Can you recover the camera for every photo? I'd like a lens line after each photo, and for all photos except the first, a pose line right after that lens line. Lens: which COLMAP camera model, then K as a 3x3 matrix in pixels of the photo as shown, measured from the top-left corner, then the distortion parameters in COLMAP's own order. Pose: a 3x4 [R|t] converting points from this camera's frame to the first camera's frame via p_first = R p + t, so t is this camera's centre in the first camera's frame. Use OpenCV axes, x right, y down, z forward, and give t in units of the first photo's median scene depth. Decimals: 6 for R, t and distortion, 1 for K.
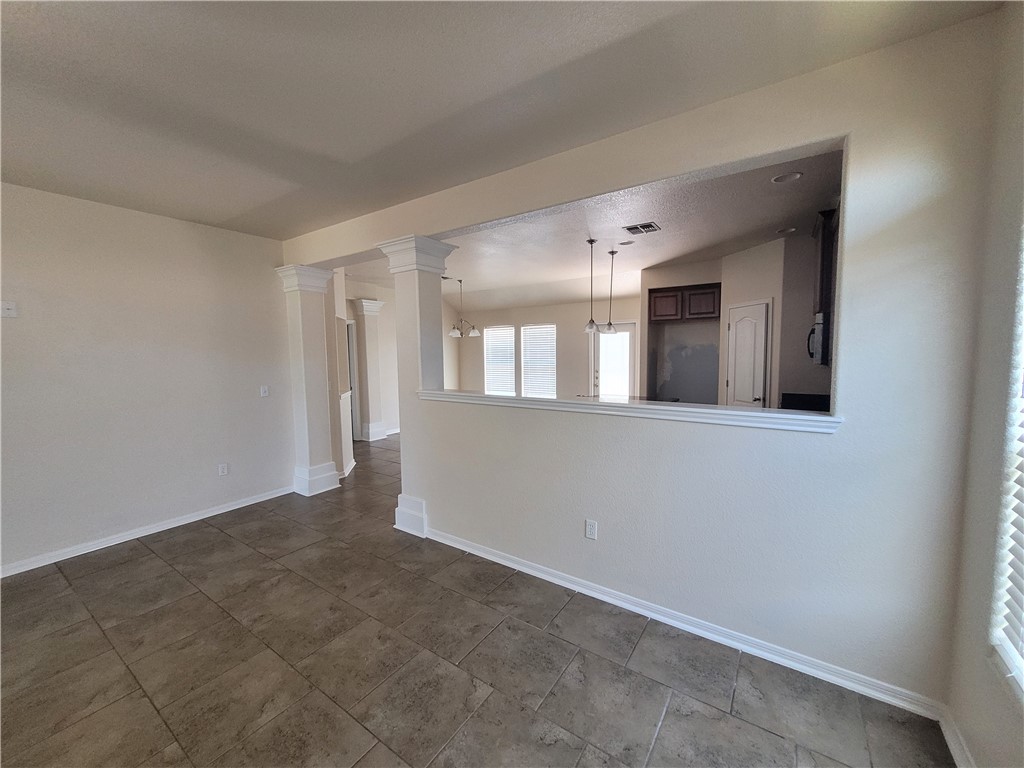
lens RADIAL K [[403.6, 0, 511.1], [0, 403.6, 384.8], [0, 0, 1]] dist [0.001567, 0.000093]
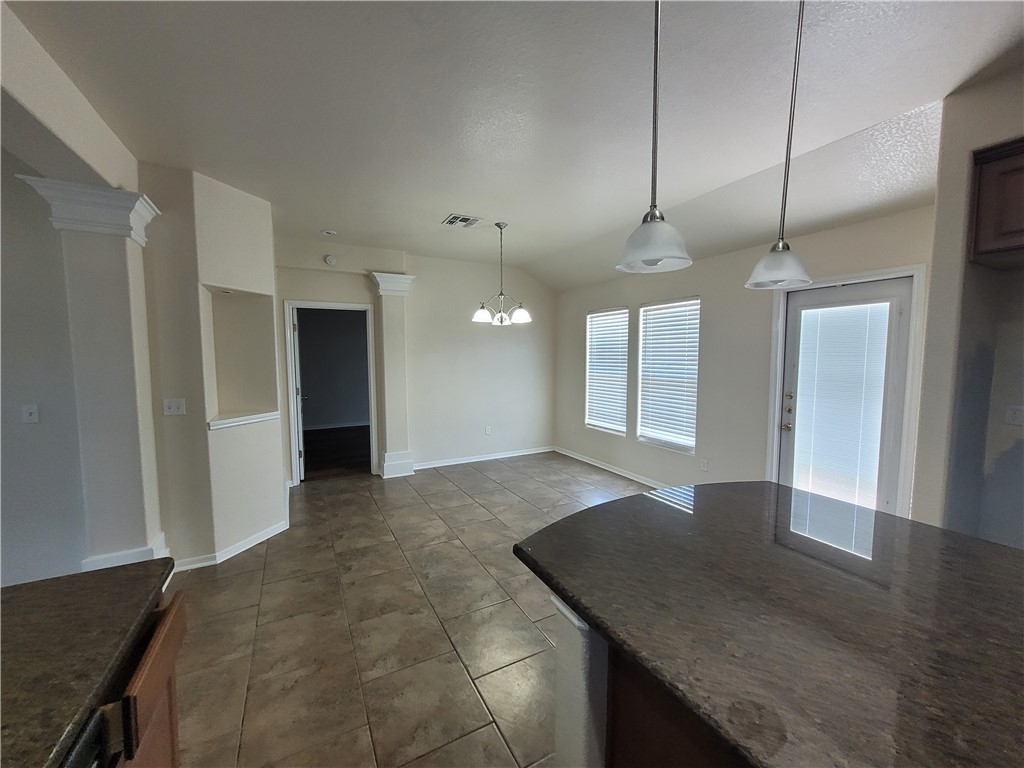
lens RADIAL K [[396.3, 0, 512.0], [0, 396.3, 384.0], [0, 0, 1]] dist [0.000512, -0.000154]
pose [[0.885503, 0.047586, -0.462190, 0.322622], [-0.047790, 0.998794, 0.011273, -0.083121], [0.462169, 0.012106, 0.886709, 1.045966]]
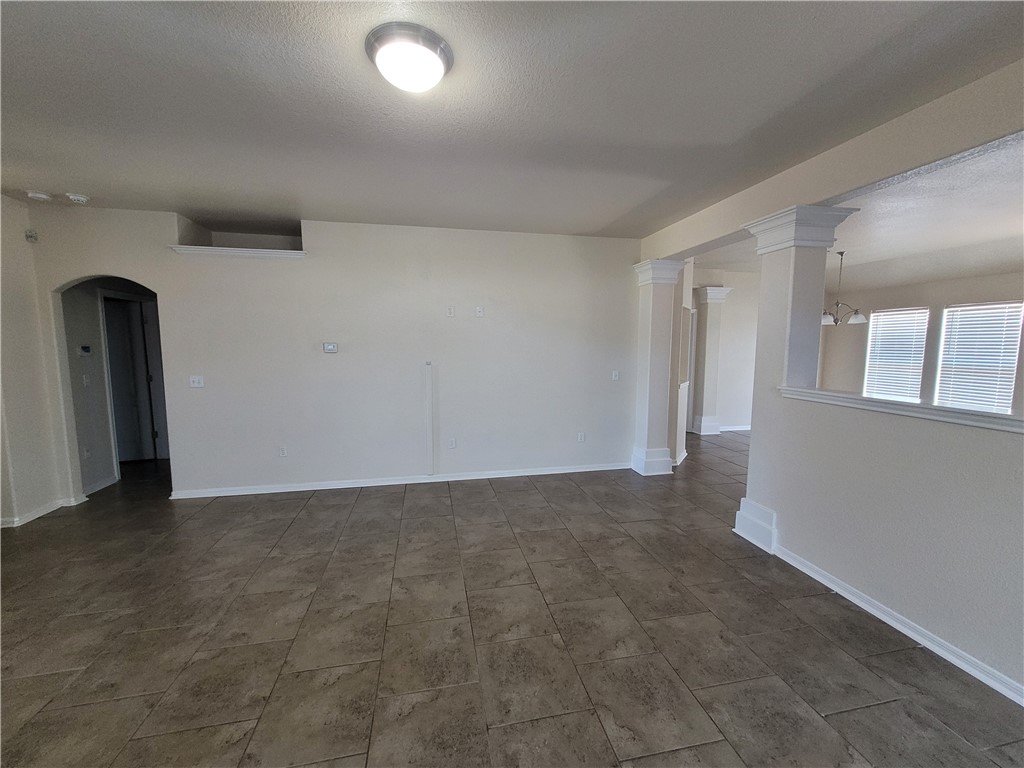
lens RADIAL K [[403.0, 0, 506.8], [0, 403.0, 386.3], [0, 0, 1]] dist [0.001203, -0.000614]
pose [[0.715494, 0.088117, -0.693040, -0.050201], [-0.068359, 0.996084, 0.056074, 0.004327], [0.695267, 0.007255, 0.718715, -0.038256]]
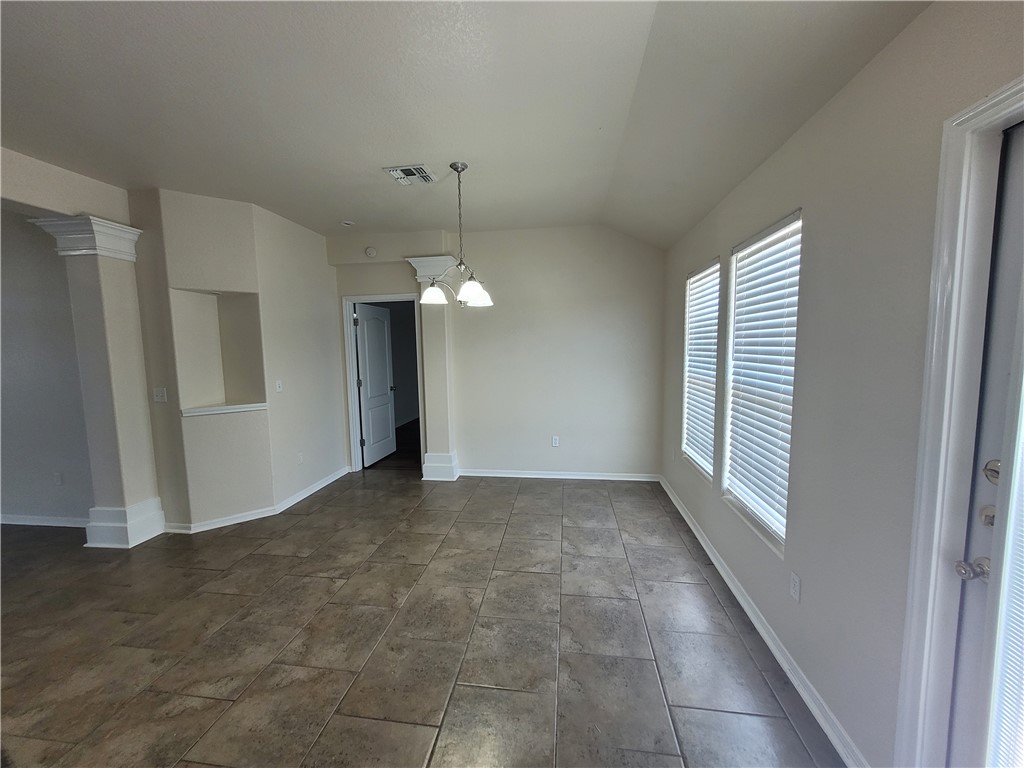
lens RADIAL K [[401.9, 0, 515.2], [0, 401.9, 381.7], [0, 0, 1]] dist [-0.000229, -0.000199]
pose [[0.445691, 0.087372, -0.890913, 0.587040], [-0.061264, 0.995869, 0.067017, -0.143629], [0.893088, 0.024712, 0.449203, 1.777257]]
